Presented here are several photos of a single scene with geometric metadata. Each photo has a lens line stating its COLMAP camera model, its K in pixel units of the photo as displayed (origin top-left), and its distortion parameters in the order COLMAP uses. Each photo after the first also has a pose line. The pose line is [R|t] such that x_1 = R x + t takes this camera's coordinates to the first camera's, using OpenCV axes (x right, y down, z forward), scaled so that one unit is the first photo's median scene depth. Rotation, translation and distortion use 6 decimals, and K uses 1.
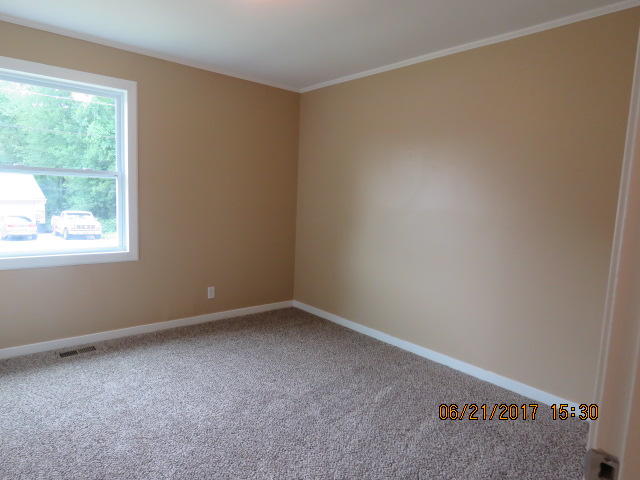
lens RADIAL K [[409.4, 0, 320.0], [0, 409.4, 240.0], [0, 0, 1]] dist [0.001227, -0.014273]
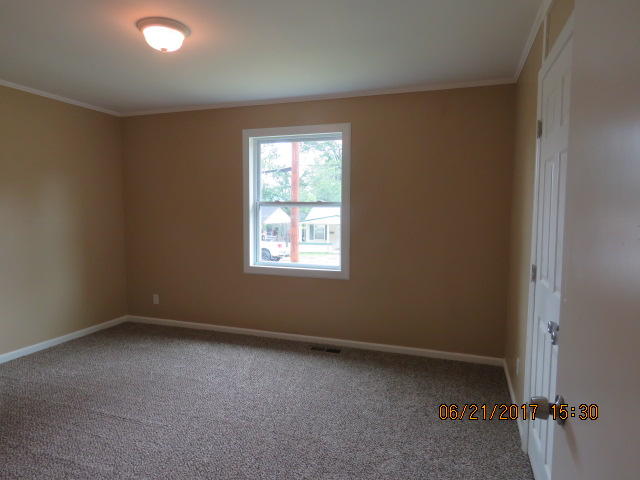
lens RADIAL K [[410.7, 0, 315.8], [0, 410.7, 239.5], [0, 0, 1]] dist [-0.013409, 0.014058]
pose [[0.495243, 0.028162, -0.868298, 0.498730], [-0.082616, 0.996471, -0.014802, -0.037004], [0.864817, 0.079066, 0.495822, 0.378098]]
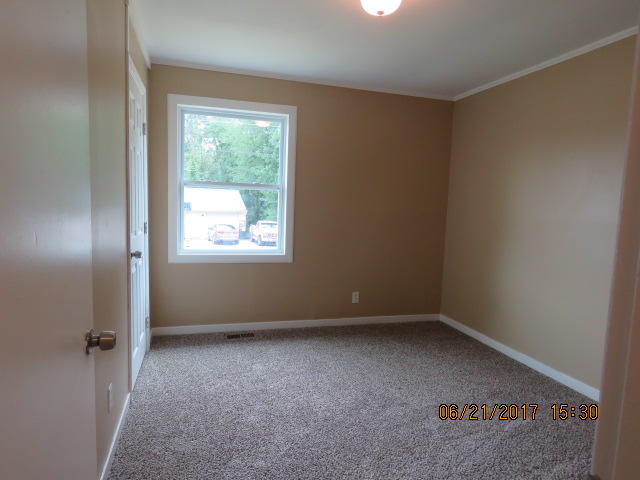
lens RADIAL K [[409.4, 0, 320.0], [0, 409.4, 240.0], [0, 0, 1]] dist [0.001227, -0.014273]
pose [[0.914991, 0.033438, -0.402086, 0.083610], [-0.046098, 0.998698, -0.021847, 0.009113], [0.400832, 0.038525, 0.915341, -0.009270]]
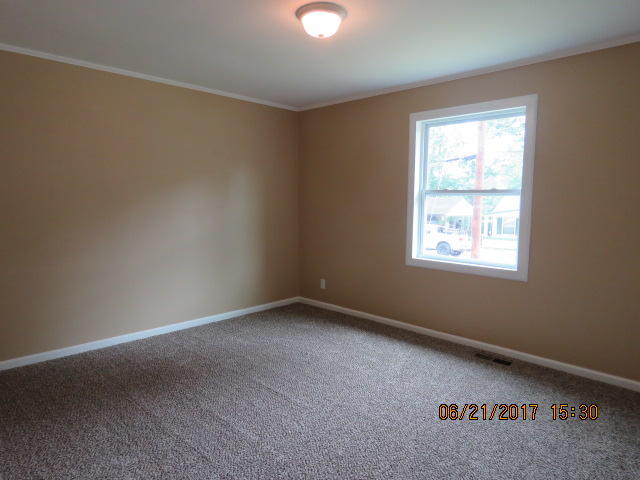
lens RADIAL K [[410.7, 0, 315.8], [0, 410.7, 239.5], [0, 0, 1]] dist [-0.013409, 0.014058]
pose [[0.084434, 0.060253, -0.994606, 0.467373], [-0.116398, 0.991933, 0.050210, -0.039113], [0.989607, 0.111531, 0.090766, 0.443980]]
